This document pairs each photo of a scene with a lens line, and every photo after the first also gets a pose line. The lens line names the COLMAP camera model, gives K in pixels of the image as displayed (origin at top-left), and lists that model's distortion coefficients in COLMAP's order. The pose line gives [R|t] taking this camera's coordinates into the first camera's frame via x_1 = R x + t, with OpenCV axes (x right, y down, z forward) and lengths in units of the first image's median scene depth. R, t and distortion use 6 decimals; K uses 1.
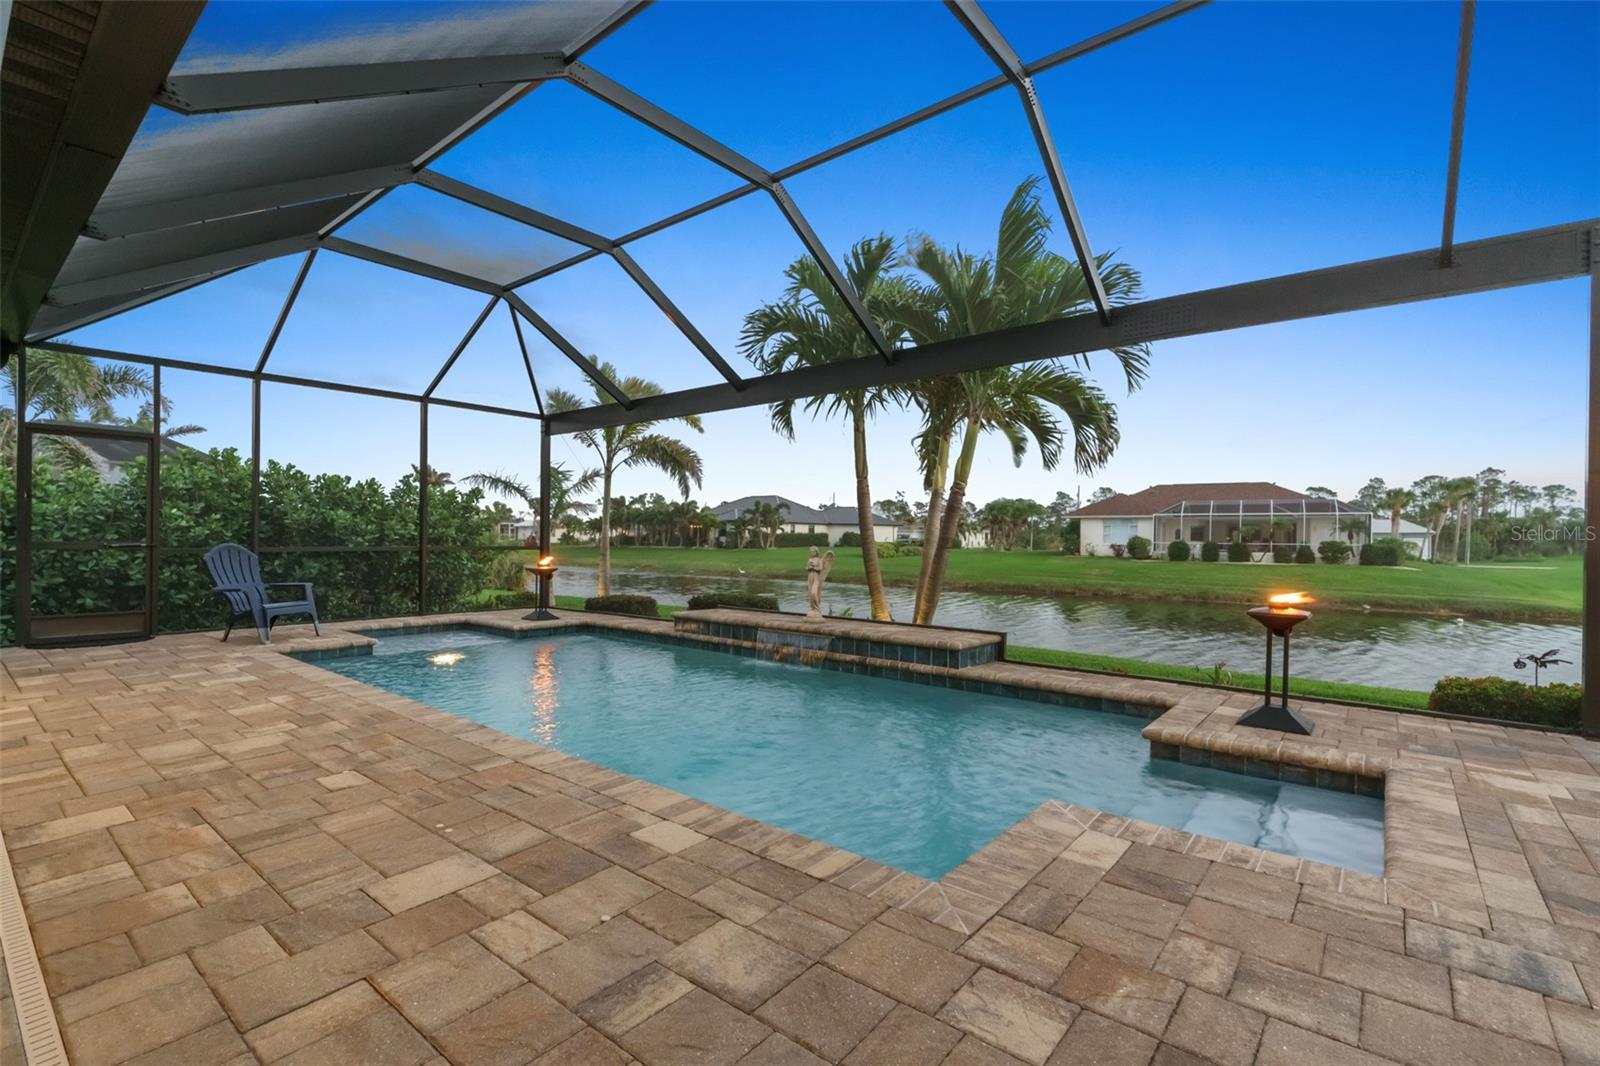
lens RADIAL K [[729.4, 0, 807.2], [0, 729.4, 532.9], [0, 0, 1]] dist [-0.006804, 0.000439]
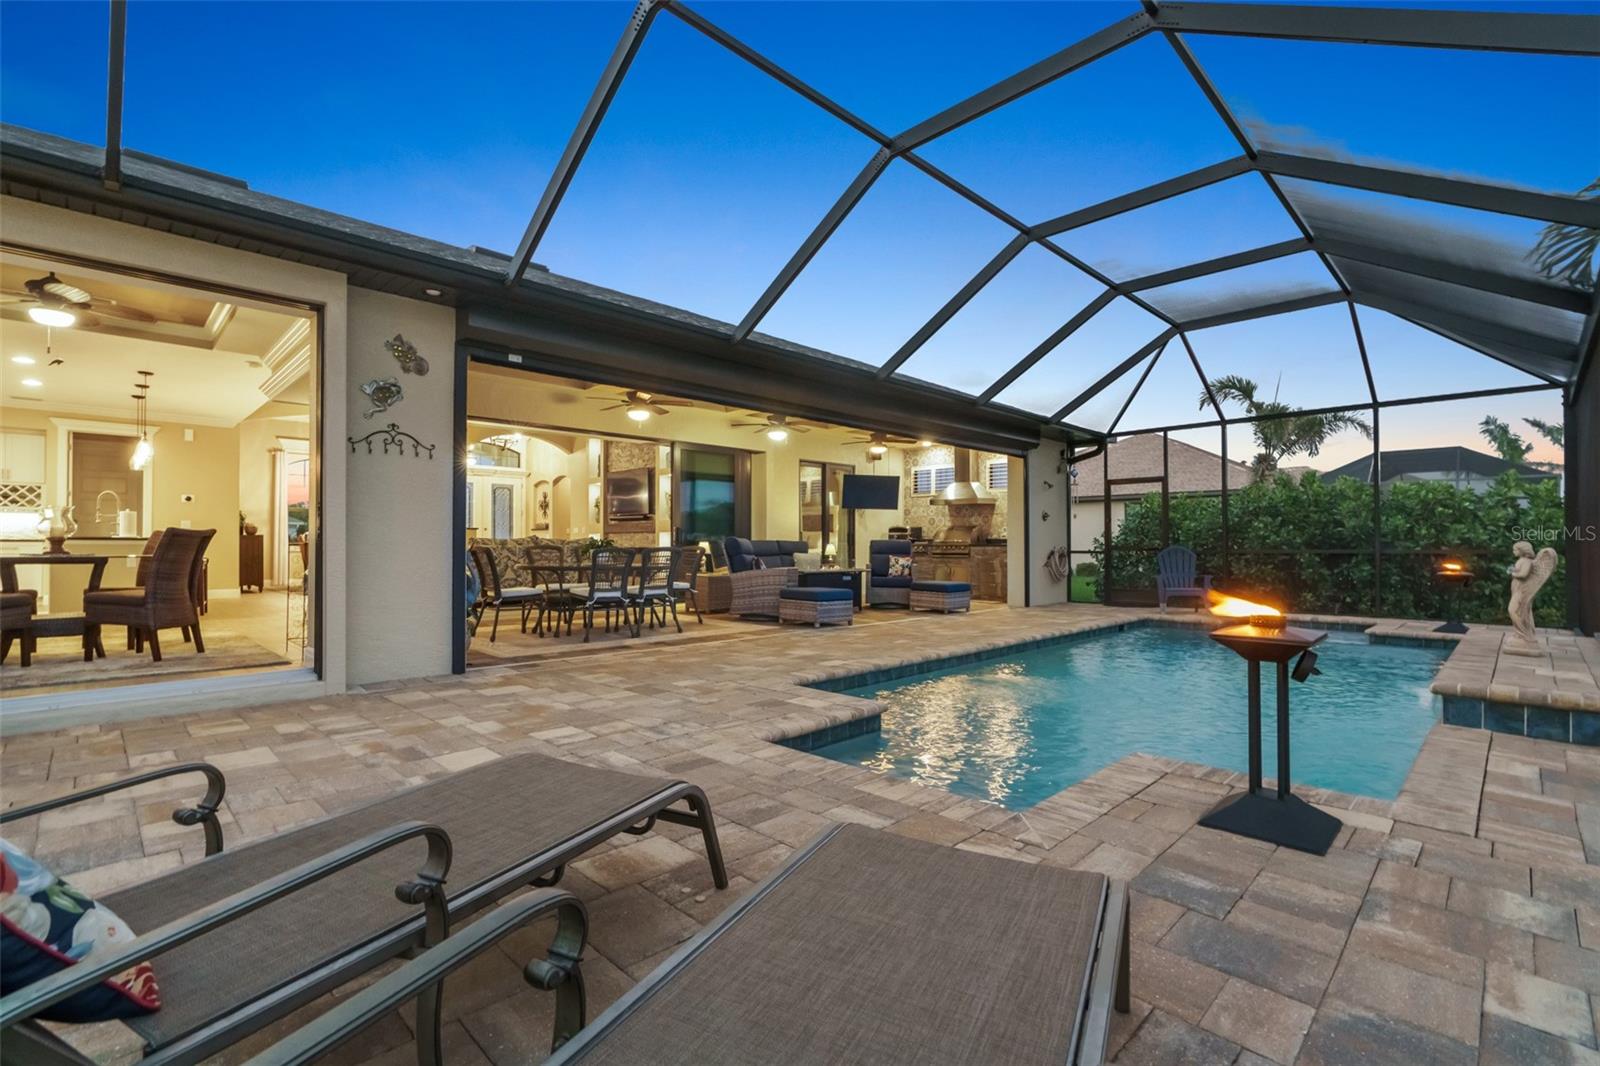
lens RADIAL K [[720.4, 0, 800.0], [0, 720.4, 533.0], [0, 0, 1]] dist [-0.010641, 0.000155]
pose [[-0.105427, -0.025457, -0.994101, 0.128471], [0.002894, 0.999660, -0.025907, 0.004150], [0.994423, -0.005608, -0.105318, 0.069330]]
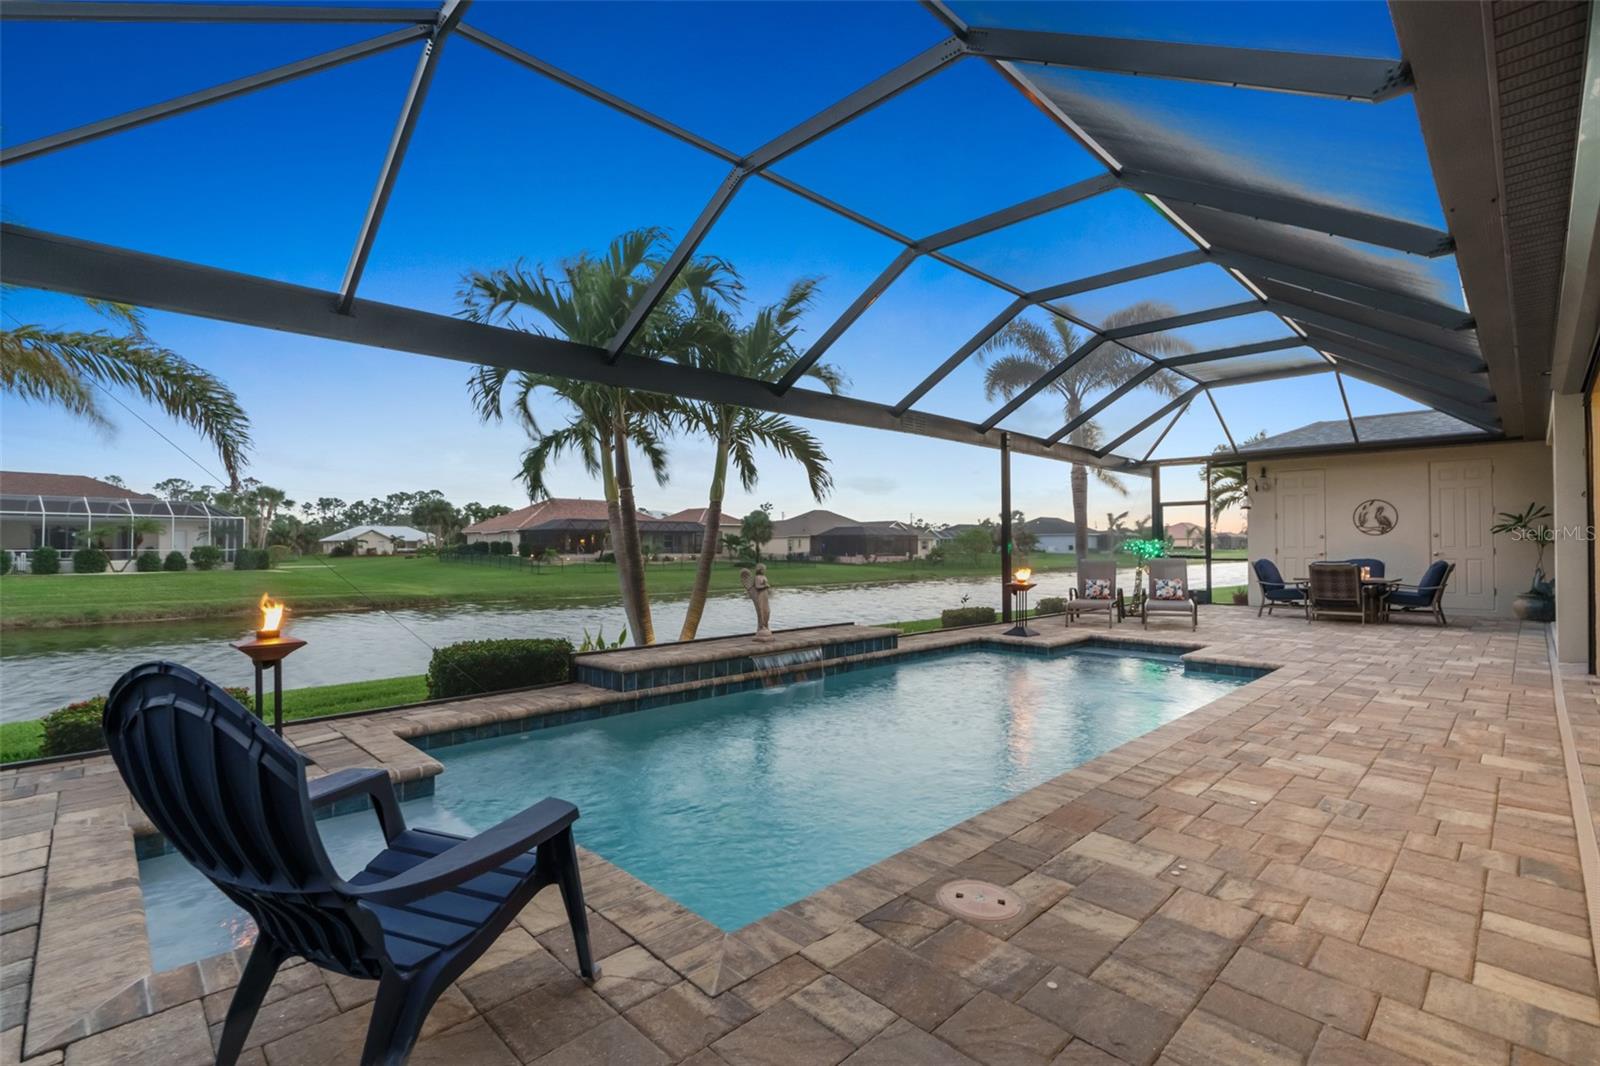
lens RADIAL K [[729.4, 0, 807.2], [0, 729.4, 532.9], [0, 0, 1]] dist [-0.006804, 0.000439]
pose [[0.102118, 0.007318, 0.994745, -0.167133], [-0.003956, 0.999968, -0.006951, -0.002871], [-0.994764, -0.003225, 0.102144, 0.145865]]
